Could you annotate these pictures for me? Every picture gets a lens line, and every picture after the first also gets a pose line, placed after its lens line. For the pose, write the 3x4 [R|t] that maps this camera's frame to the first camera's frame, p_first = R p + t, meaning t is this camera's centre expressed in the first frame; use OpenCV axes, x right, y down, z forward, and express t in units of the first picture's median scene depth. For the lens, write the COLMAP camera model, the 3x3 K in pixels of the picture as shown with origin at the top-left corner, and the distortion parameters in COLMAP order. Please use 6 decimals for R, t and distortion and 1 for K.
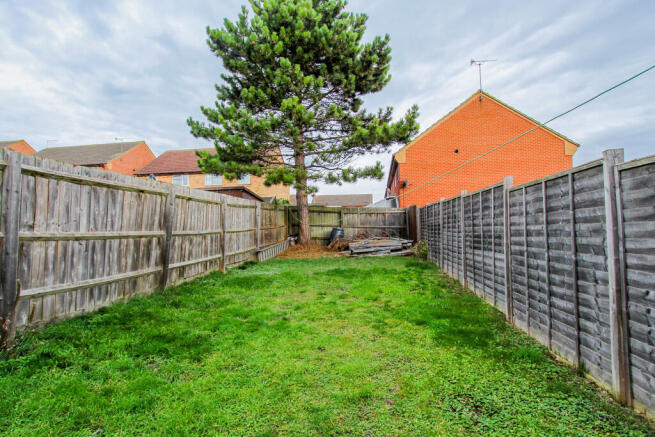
lens RADIAL K [[313.4, 0, 327.2], [0, 313.4, 220.5], [0, 0, 1]] dist [-0.000401, -0.000007]
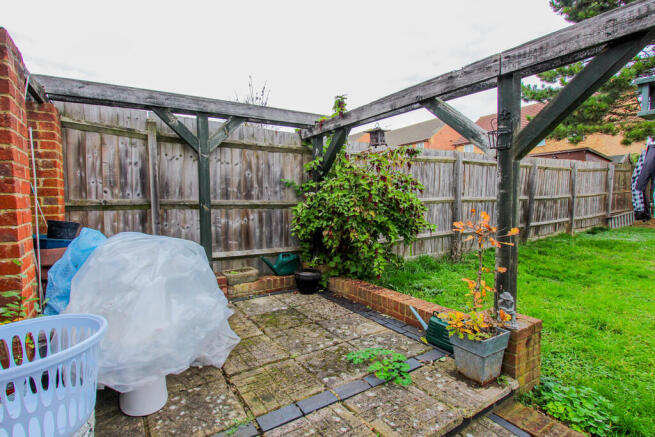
lens RADIAL K [[329.9, 0, 327.3], [0, 329.9, 220.0], [0, 0, 1]] dist [-0.000664, -0.000501]
pose [[0.643922, 0.047516, -0.763614, -0.017625], [0.032128, 0.995510, 0.089037, -0.012519], [0.764417, -0.081866, 0.639504, -0.391010]]
